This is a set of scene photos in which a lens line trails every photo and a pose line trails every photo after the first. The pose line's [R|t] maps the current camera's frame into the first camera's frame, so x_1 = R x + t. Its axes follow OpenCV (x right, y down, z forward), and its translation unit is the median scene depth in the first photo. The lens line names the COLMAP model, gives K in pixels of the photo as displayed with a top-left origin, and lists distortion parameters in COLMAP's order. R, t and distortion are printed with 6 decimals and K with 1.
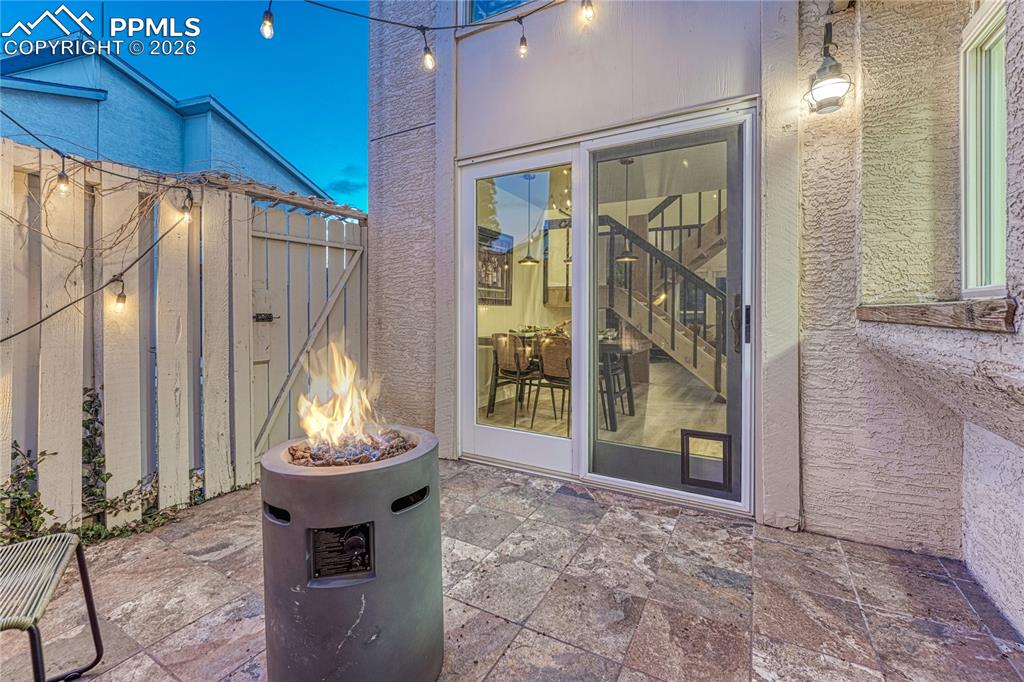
lens RADIAL K [[429.4, 0, 505.7], [0, 429.4, 313.9], [0, 0, 1]] dist [0.001102, 0.000725]
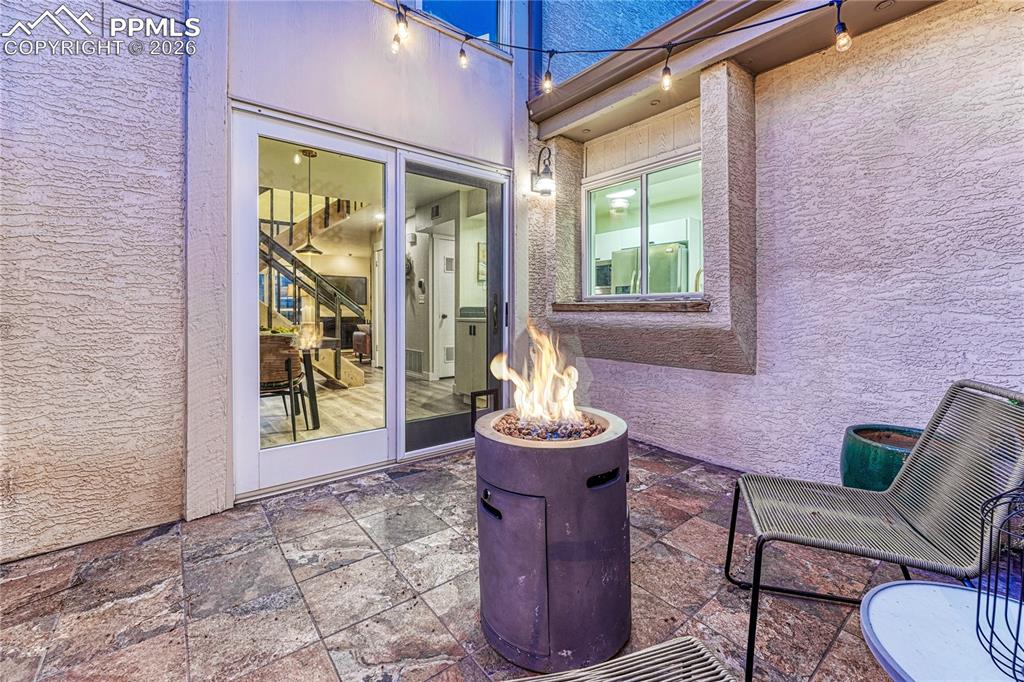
lens RADIAL K [[429.4, 0, 503.5], [0, 429.4, 311.1], [0, 0, 1]] dist [0.001102, 0.000725]
pose [[0.383344, -0.004092, 0.923597, -0.717521], [0.005146, 0.999984, 0.002295, 0.006716], [-0.923591, 0.003873, 0.383359, 0.342061]]
